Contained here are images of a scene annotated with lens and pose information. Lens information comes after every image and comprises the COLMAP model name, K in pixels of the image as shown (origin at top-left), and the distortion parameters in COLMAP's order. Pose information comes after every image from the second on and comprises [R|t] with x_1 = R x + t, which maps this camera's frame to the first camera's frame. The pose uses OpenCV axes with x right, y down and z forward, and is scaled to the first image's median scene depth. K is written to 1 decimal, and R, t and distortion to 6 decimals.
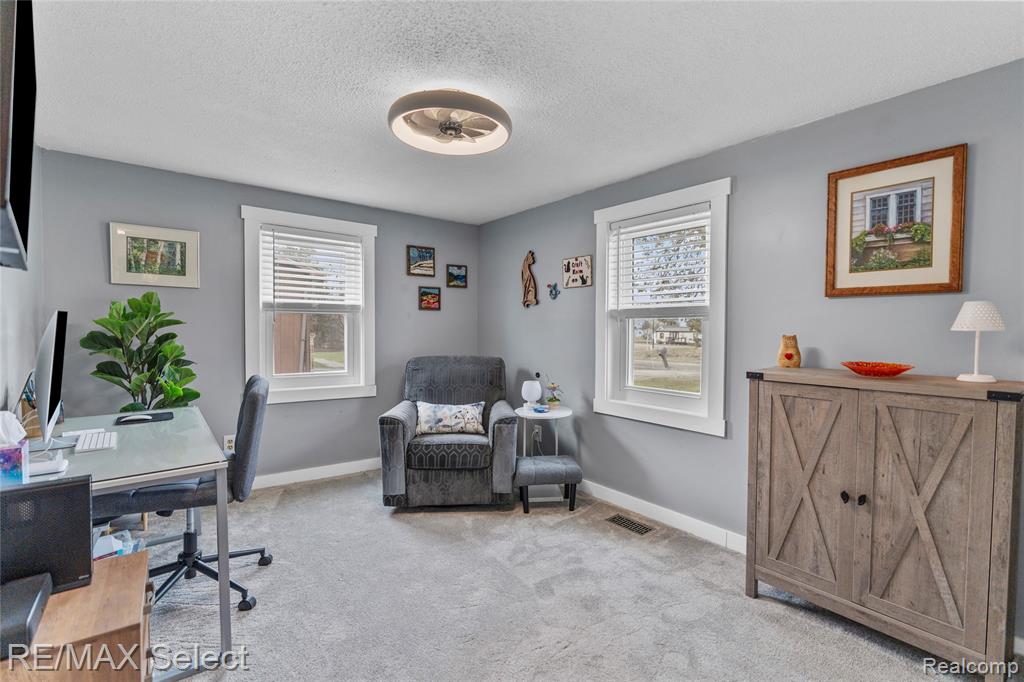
lens RADIAL K [[458.5, 0, 510.4], [0, 458.5, 339.3], [0, 0, 1]] dist [-0.012260, 0.004604]
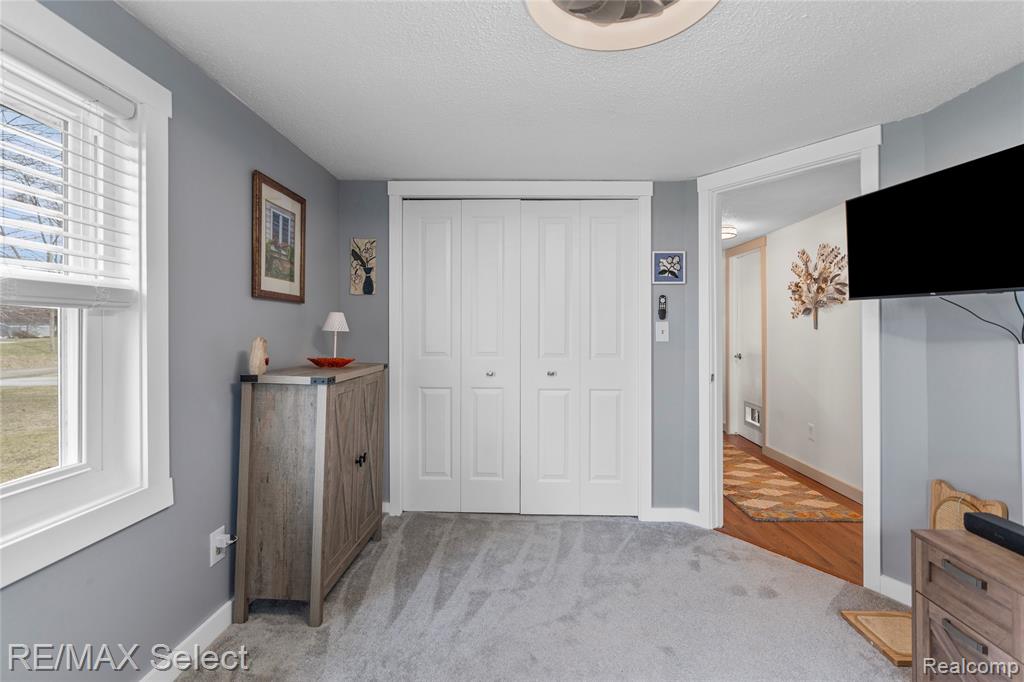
lens RADIAL K [[458.5, 0, 512.4], [0, 458.5, 331.7], [0, 0, 1]] dist [-0.012260, 0.004604]
pose [[-0.765151, -0.011090, 0.643755, -0.364460], [0.010303, 0.999513, 0.029464, -0.045925], [-0.643768, 0.029177, -0.764664, 1.475798]]
